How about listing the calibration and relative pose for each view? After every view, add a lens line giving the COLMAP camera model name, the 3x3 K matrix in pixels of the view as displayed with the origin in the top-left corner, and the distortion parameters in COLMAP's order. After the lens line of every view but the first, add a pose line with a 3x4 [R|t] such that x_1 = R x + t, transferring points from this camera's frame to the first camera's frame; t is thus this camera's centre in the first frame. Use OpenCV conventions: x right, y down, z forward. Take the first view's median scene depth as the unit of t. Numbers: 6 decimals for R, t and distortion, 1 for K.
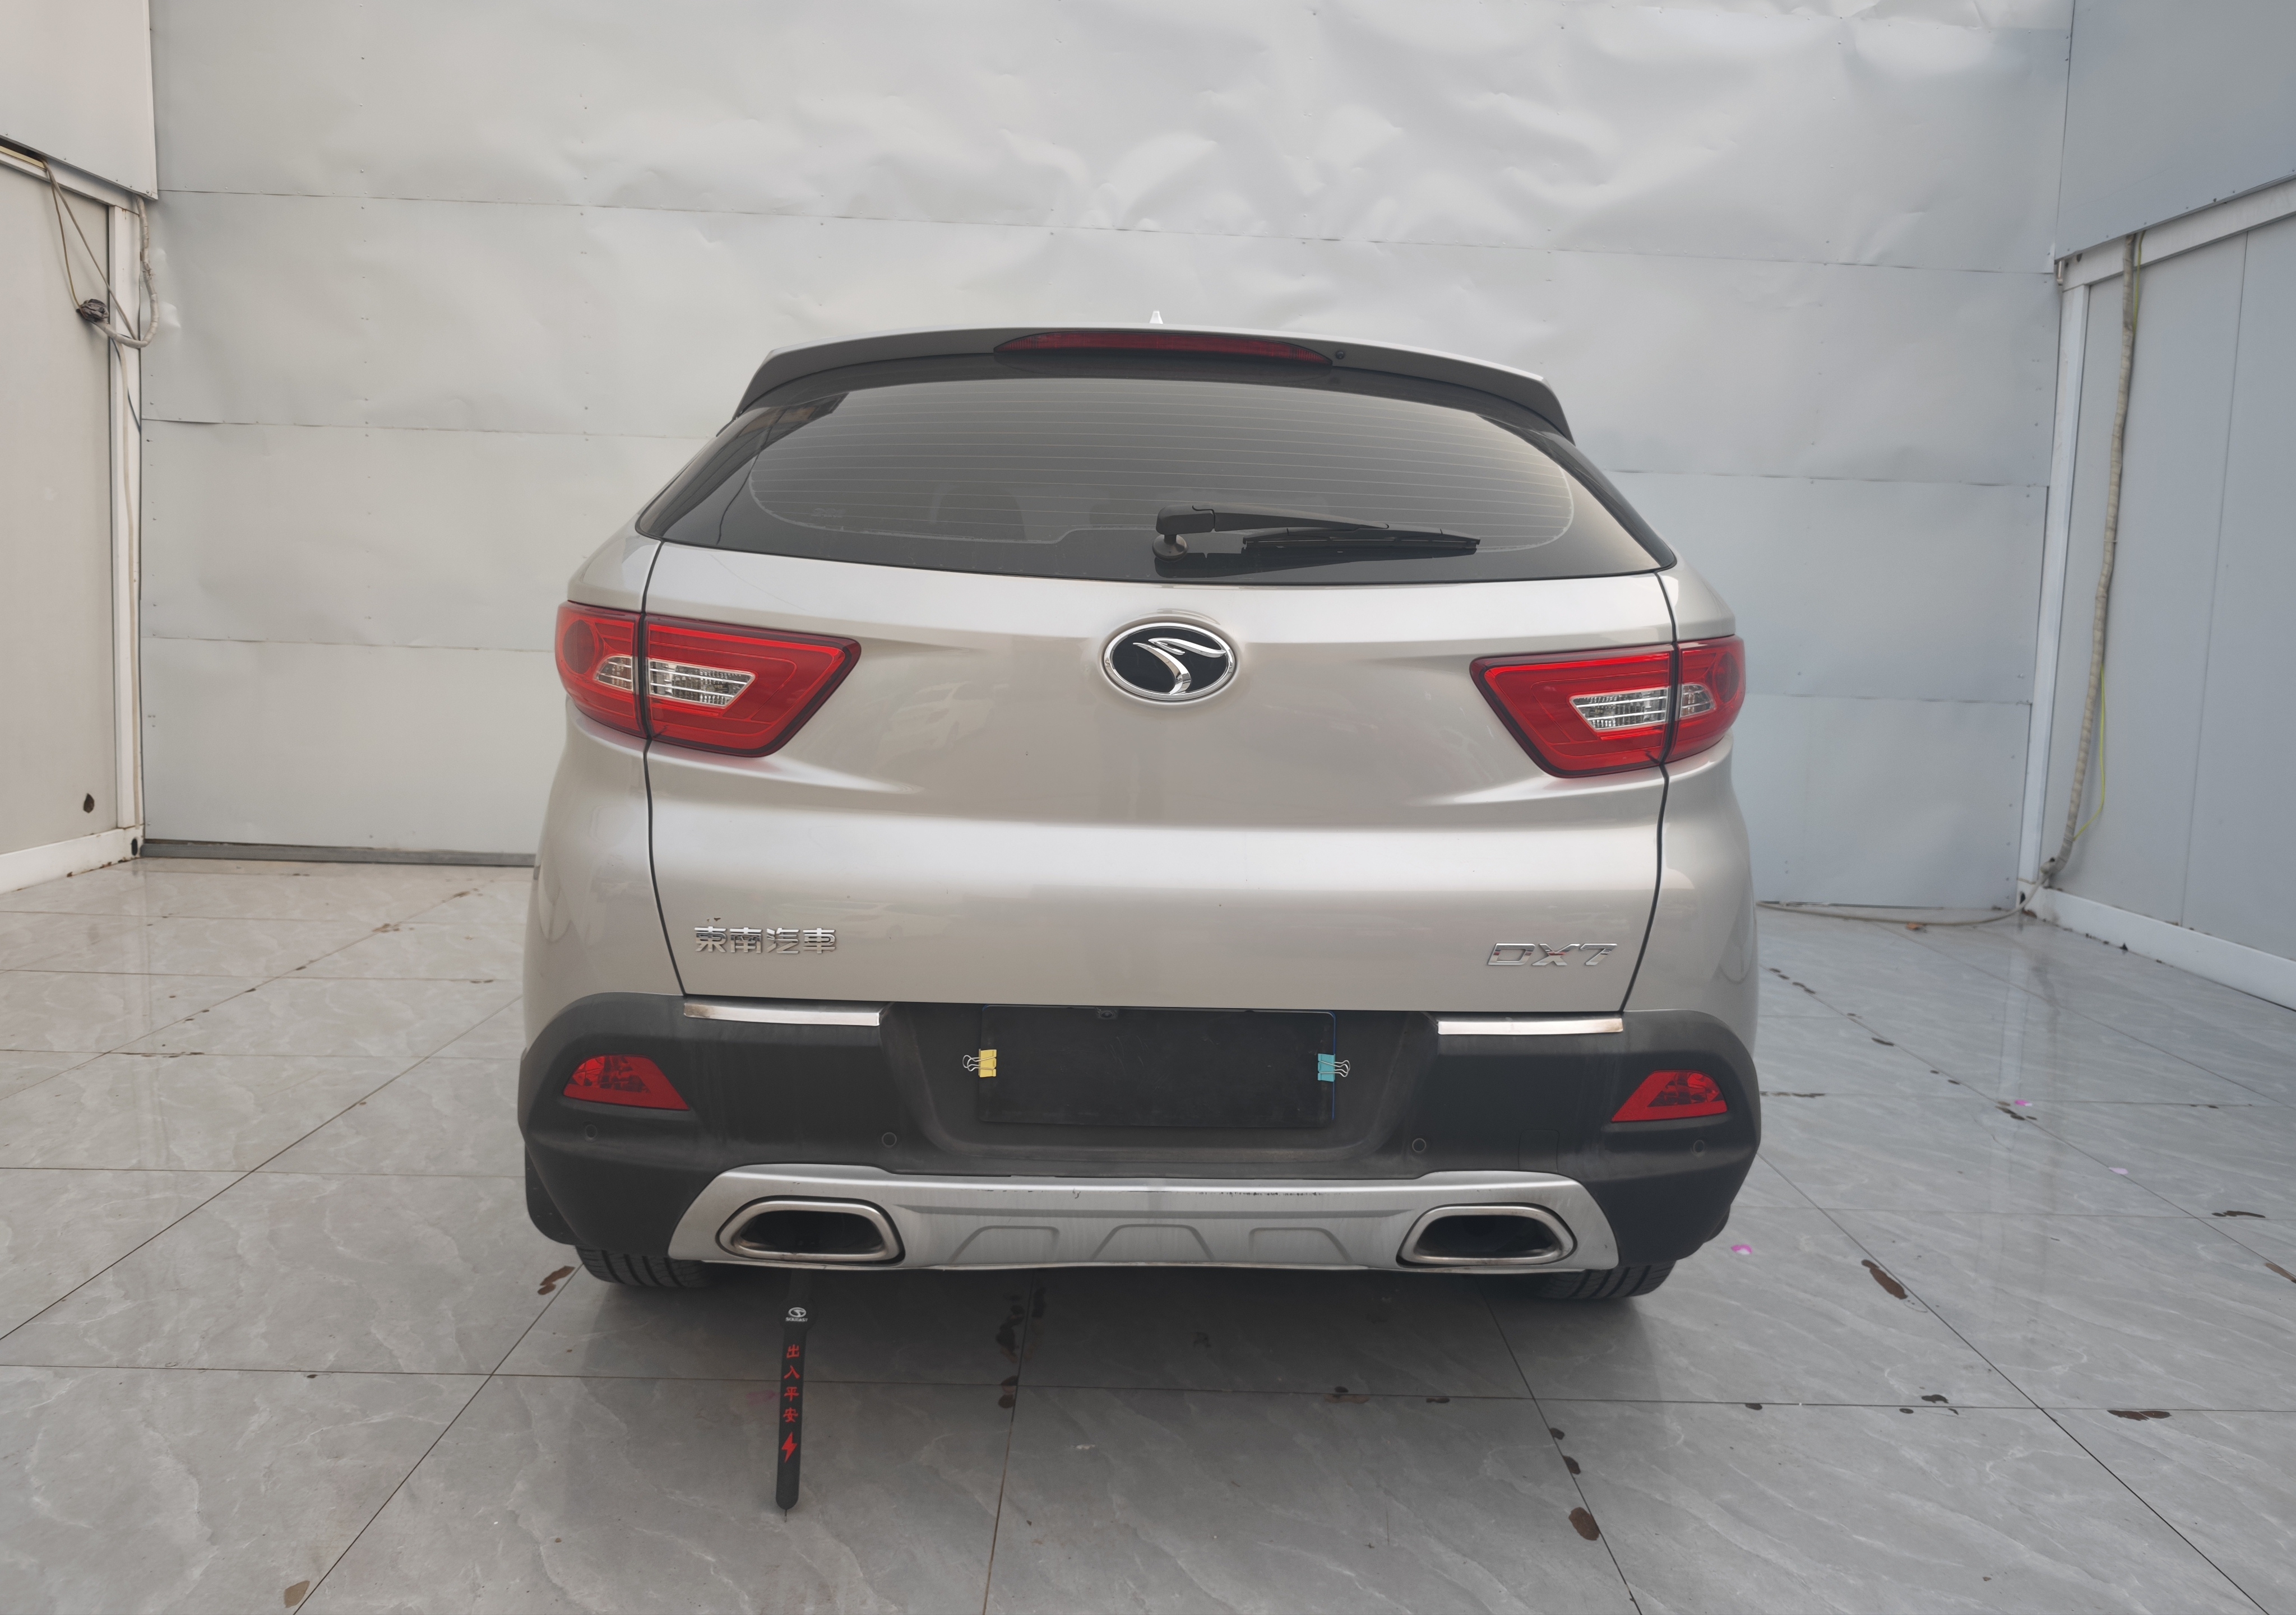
lens RADIAL K [[1563.1, 0, 1178.3], [0, 1563.1, 758.5], [0, 0, 1]] dist [0.005194, -0.015923]
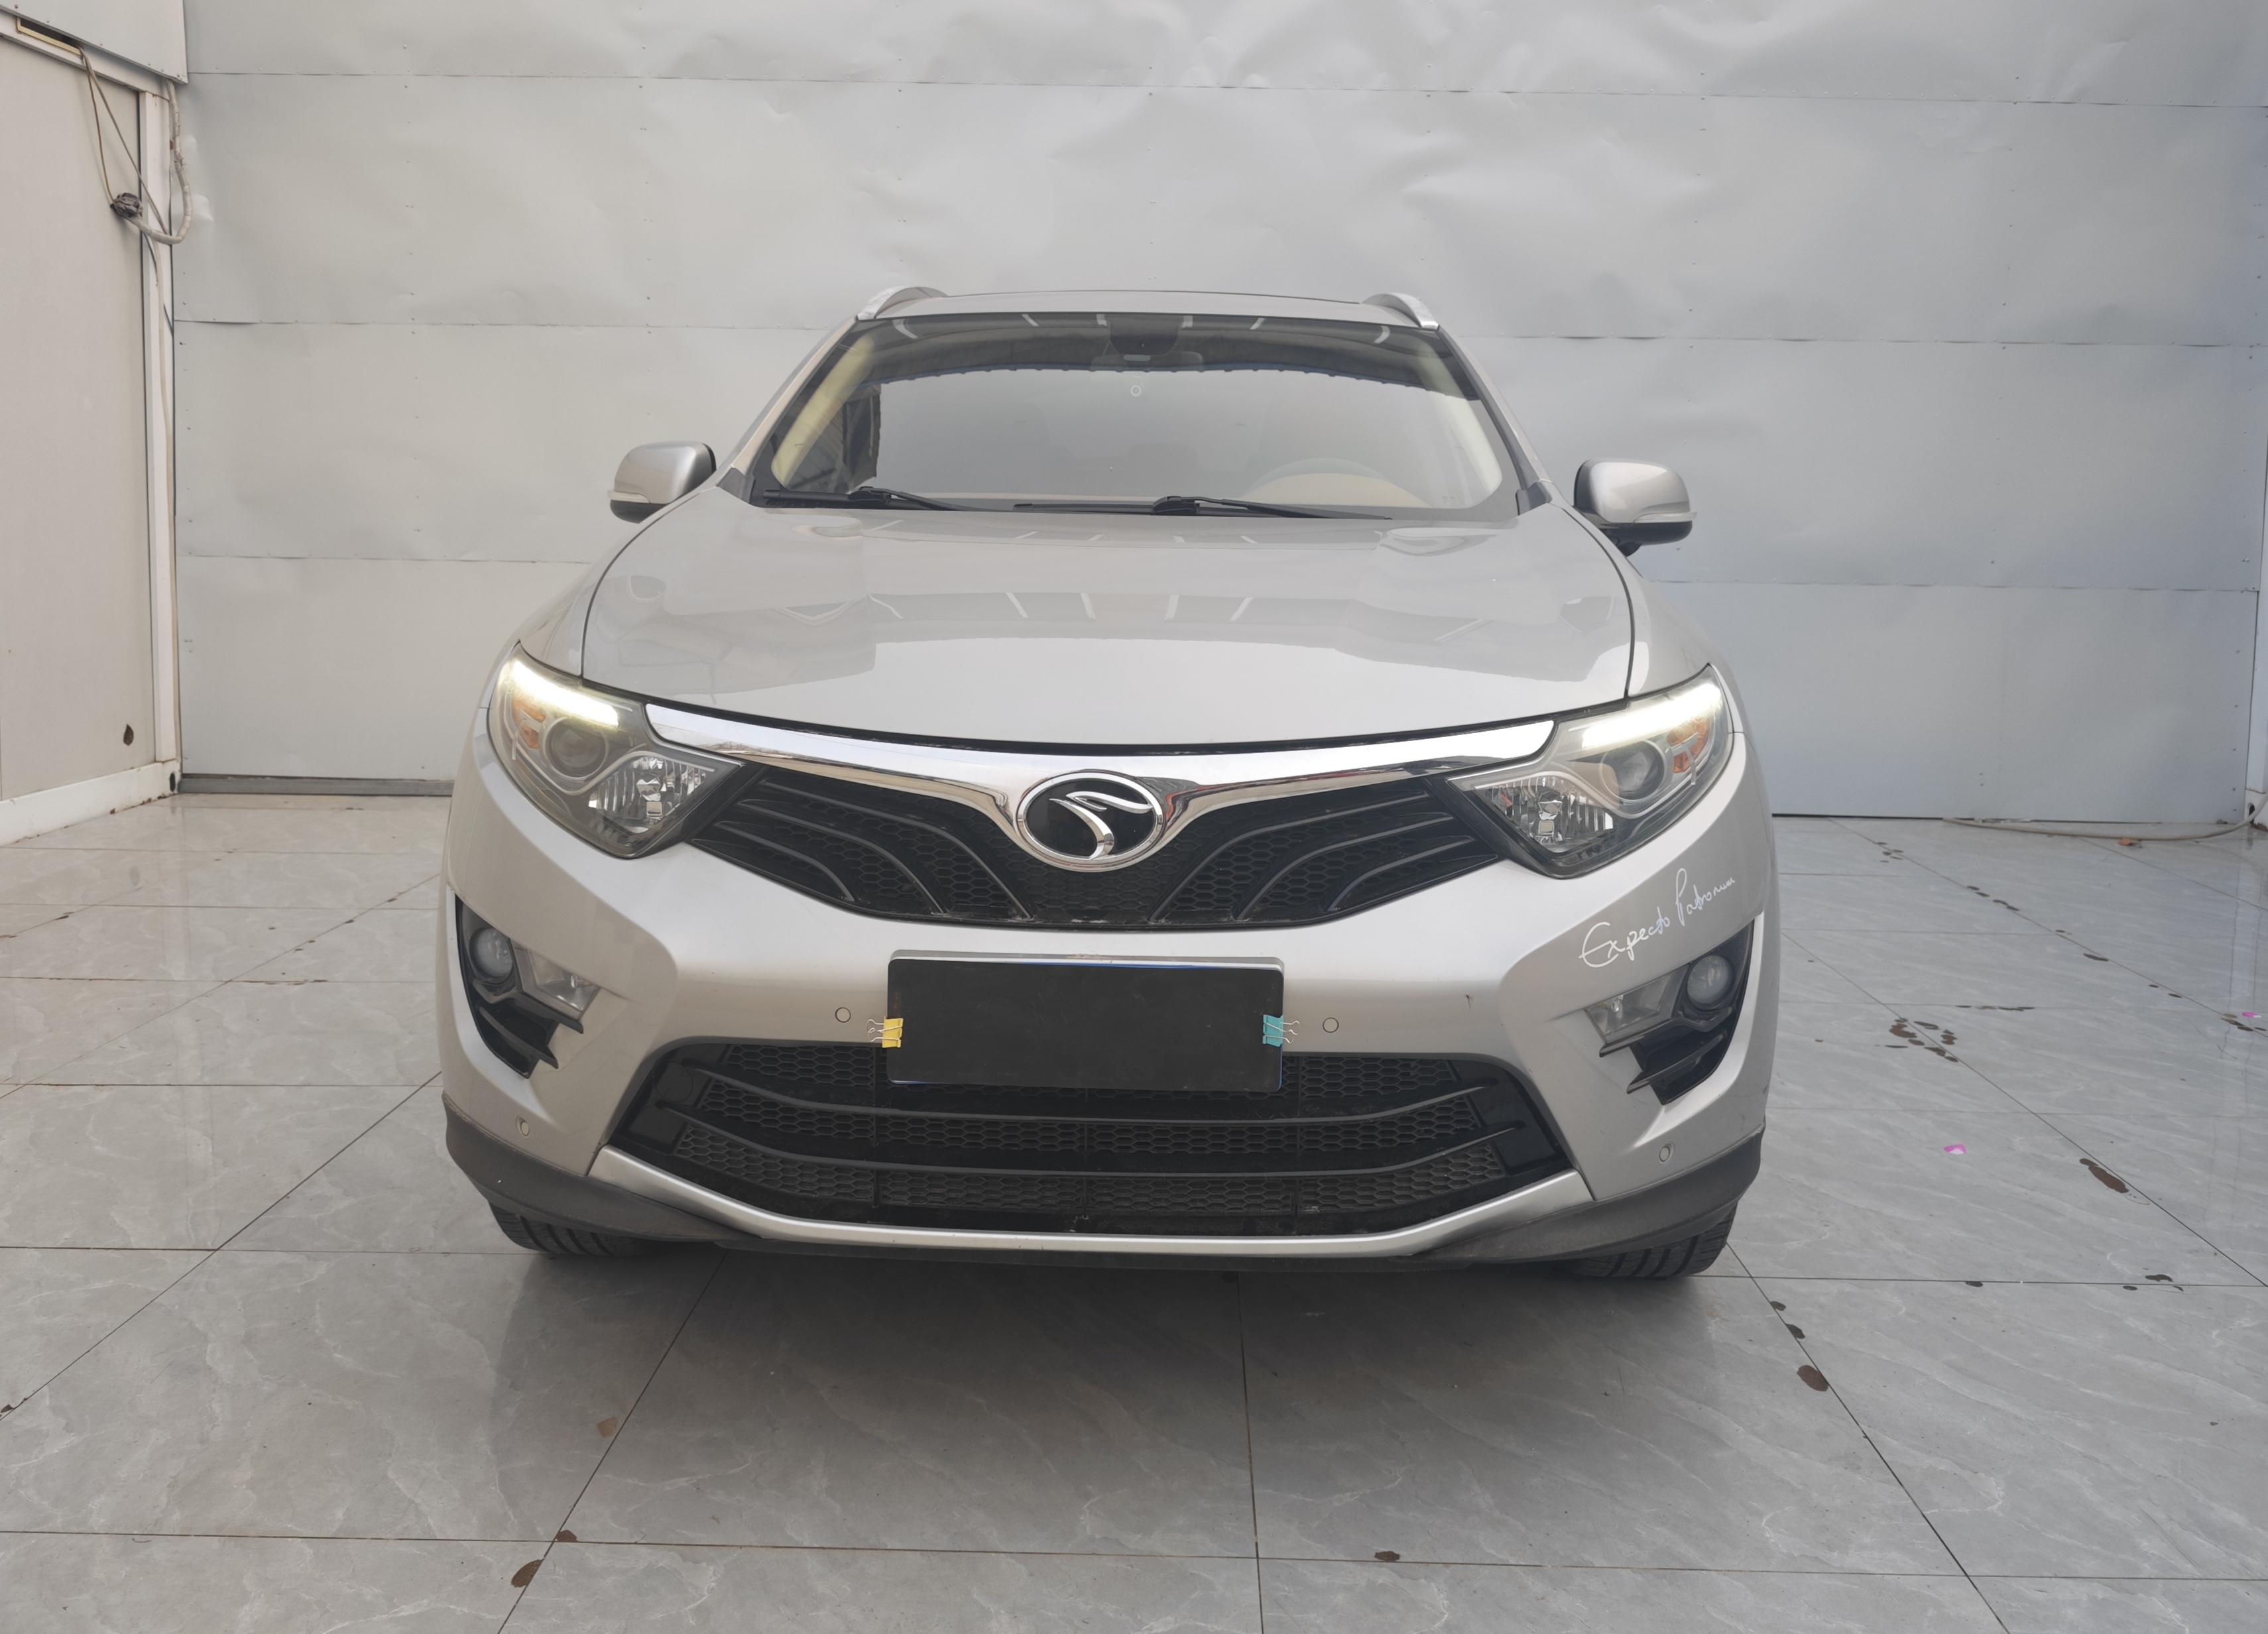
lens RADIAL K [[1840.1, 0, 1171.0], [0, 1840.1, 688.0], [0, 0, 1]] dist [0.021671, -0.039936]
pose [[0.999209, -0.016093, -0.036359, -0.067208], [0.016138, 0.999869, 0.000952, 0.017555], [0.036339, -0.001538, 0.999338, -0.137563]]
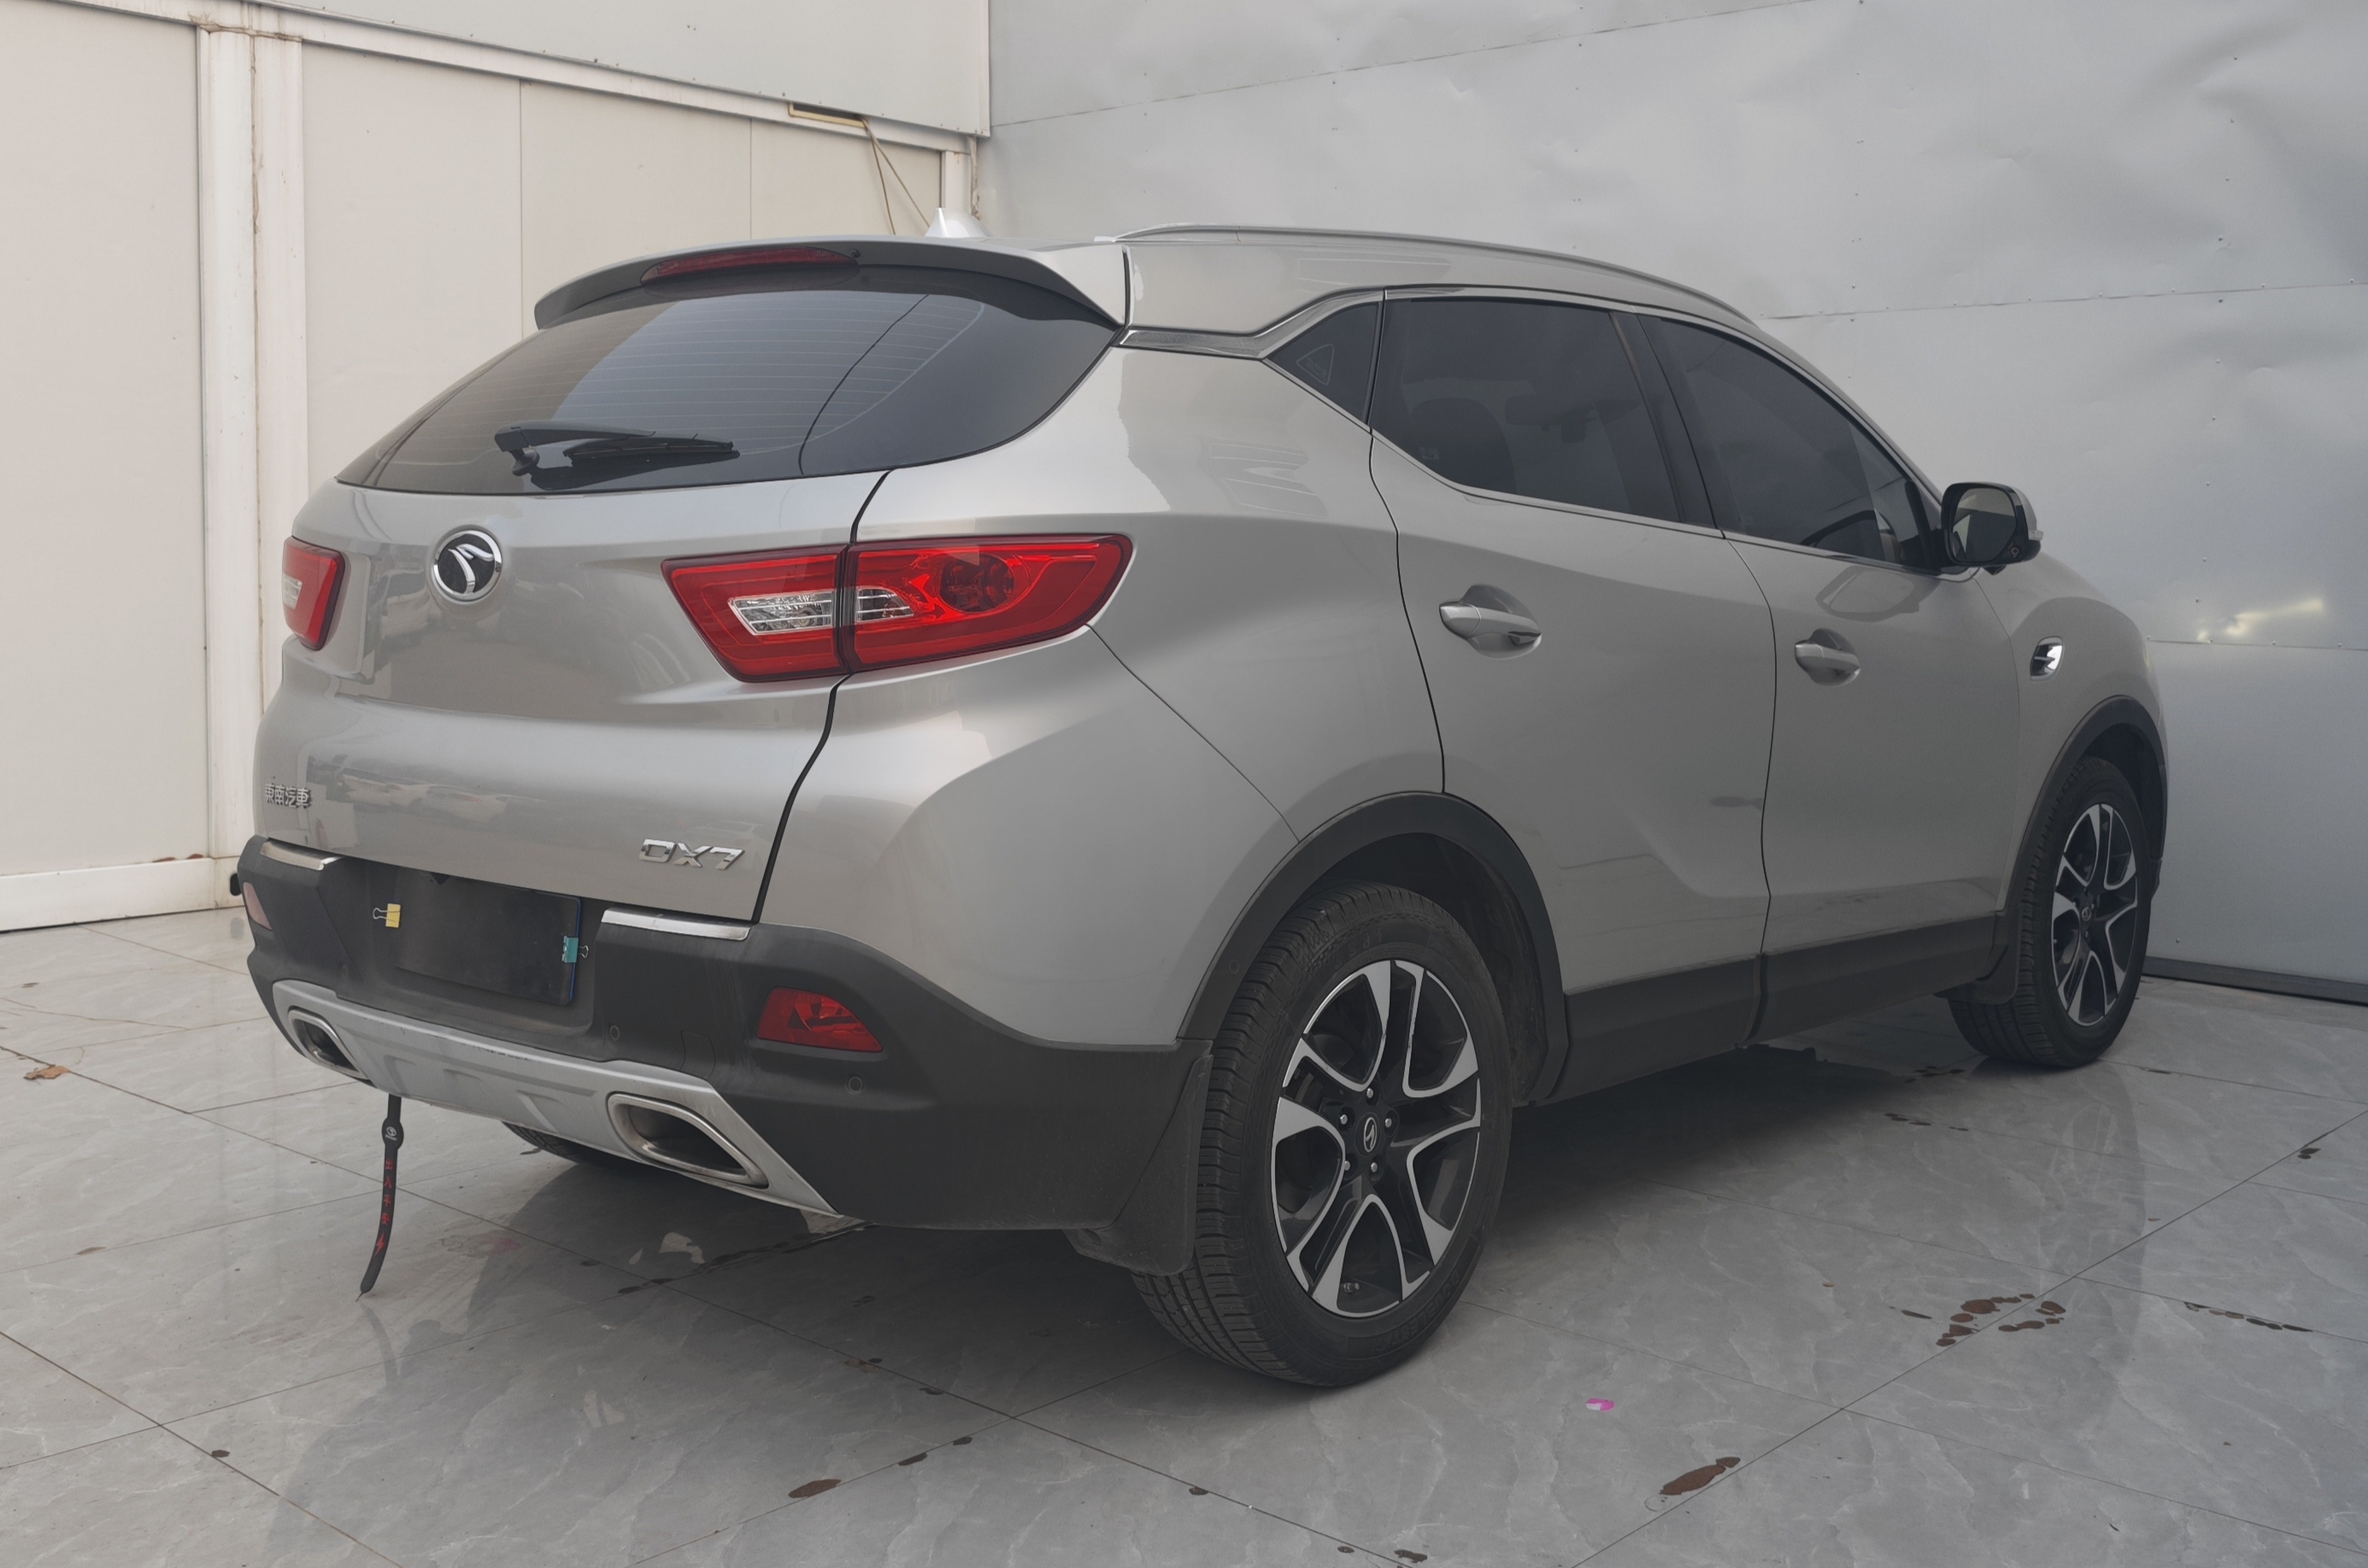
lens RADIAL K [[2395.6, 0, 1179.8], [0, 2395.6, 762.1], [0, 0, 1]] dist [0.015988, 0.000000]
pose [[0.721918, 0.039866, -0.690829, 0.847724], [-0.052521, 0.998616, 0.002744, 0.025495], [0.689983, 0.034302, 0.723013, 0.060393]]
